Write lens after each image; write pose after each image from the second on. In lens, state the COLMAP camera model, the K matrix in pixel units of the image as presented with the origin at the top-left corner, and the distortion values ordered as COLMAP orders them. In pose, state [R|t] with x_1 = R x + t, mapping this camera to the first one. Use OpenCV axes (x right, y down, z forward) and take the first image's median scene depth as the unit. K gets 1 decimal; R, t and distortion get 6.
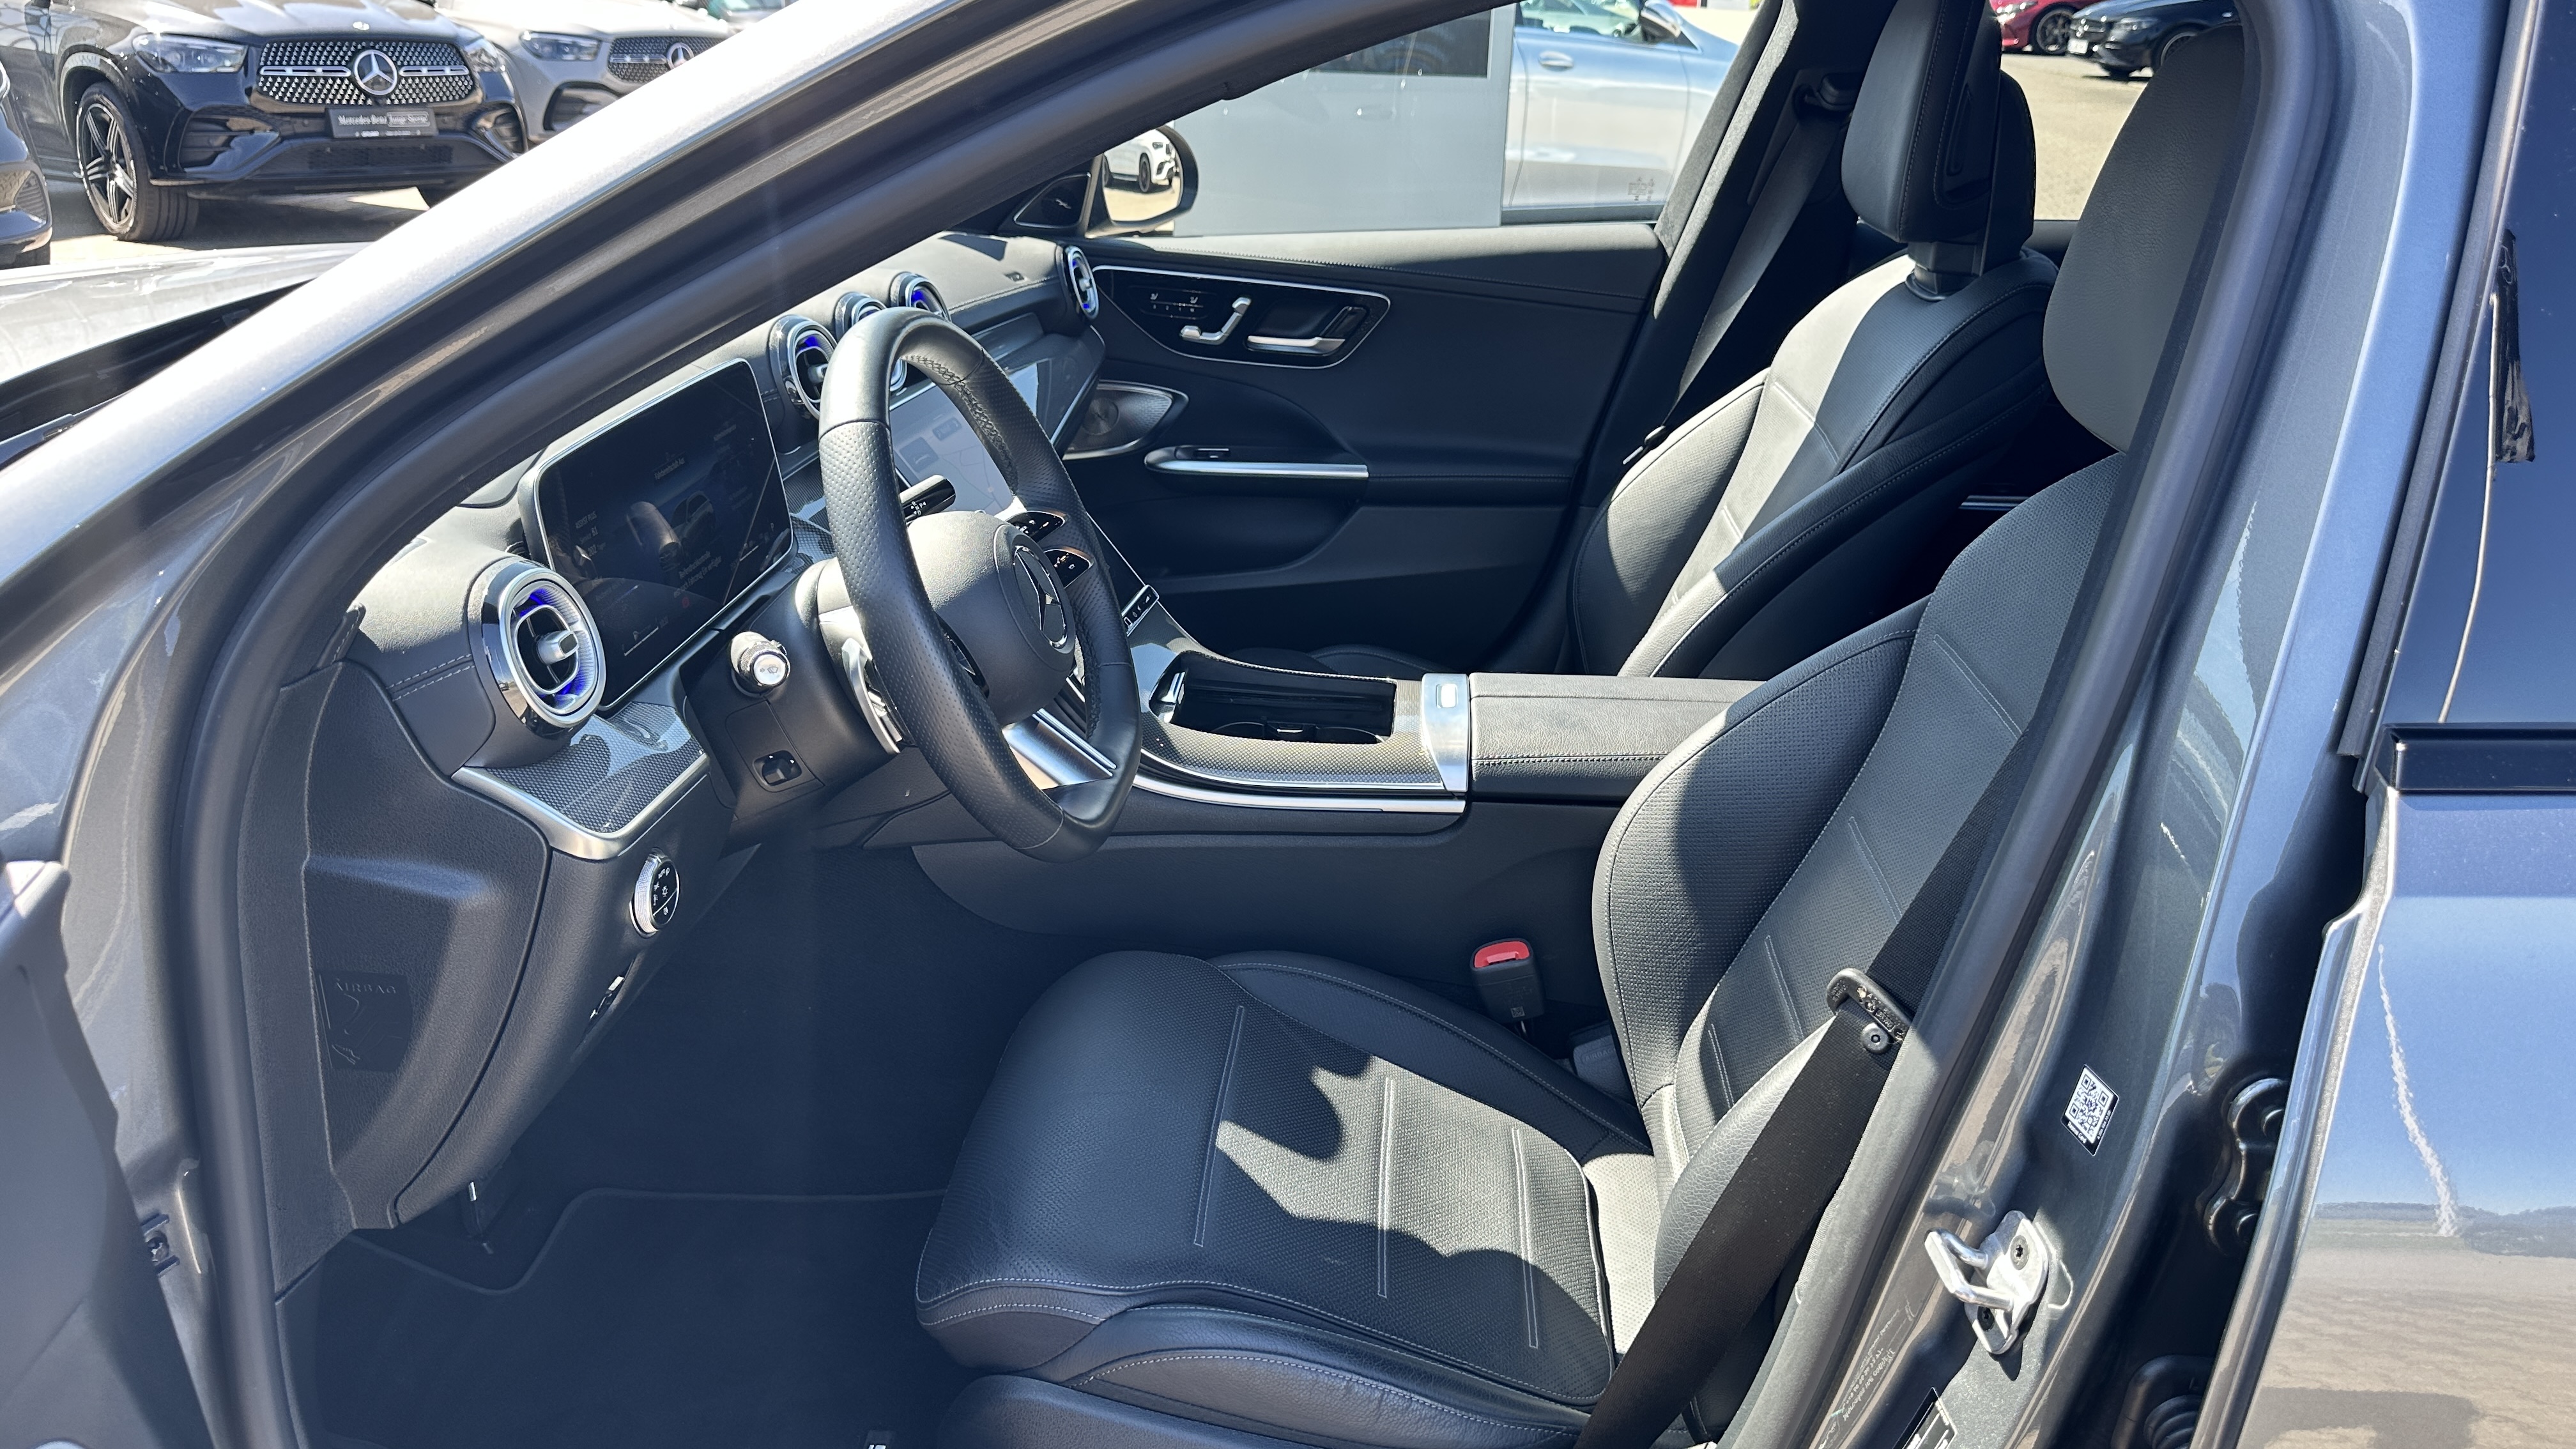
lens RADIAL K [[1796.3, 0, 1288.0], [0, 1796.3, 724.5], [0, 0, 1]] dist [0.053083, -0.065801]
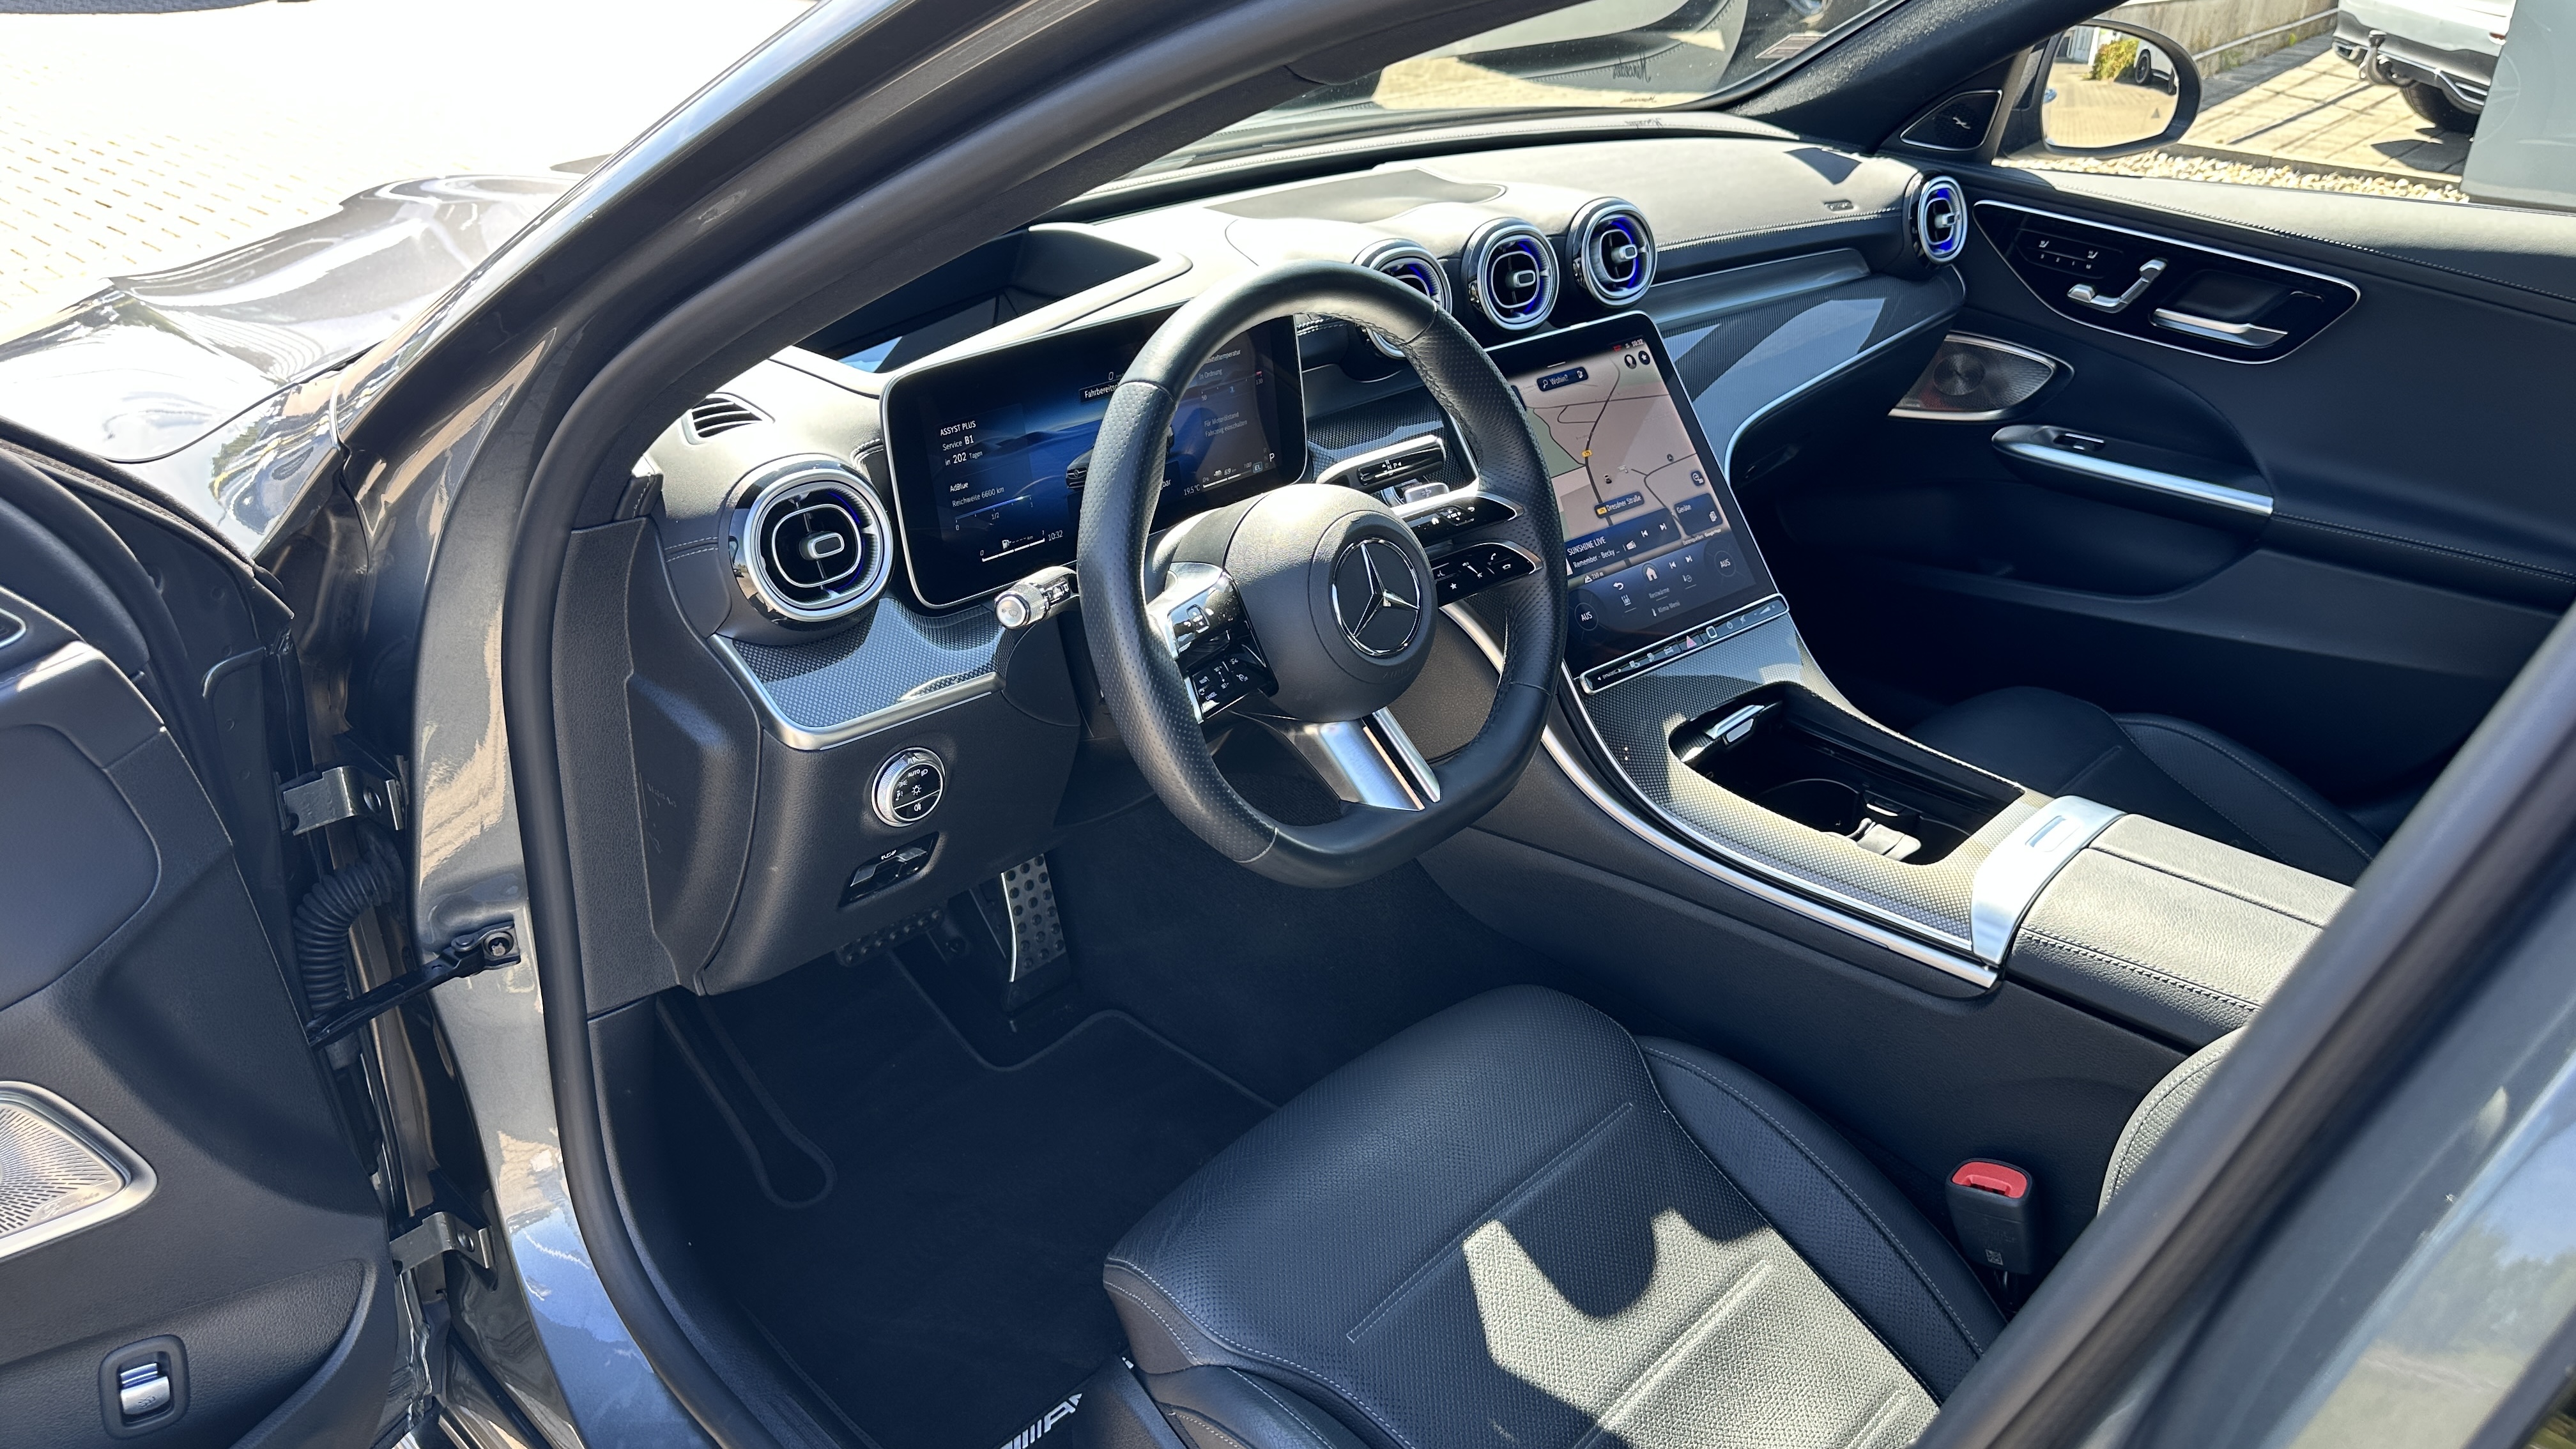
lens RADIAL K [[1803.0, 0, 1287.9], [0, 1803.0, 683.3], [0, 0, 1]] dist [0.062140, -0.088800]
pose [[0.762758, 0.273991, -0.585773, 0.218923], [-0.237037, 0.961222, 0.140948, -0.086947], [0.601676, 0.031341, 0.798125, 0.149817]]
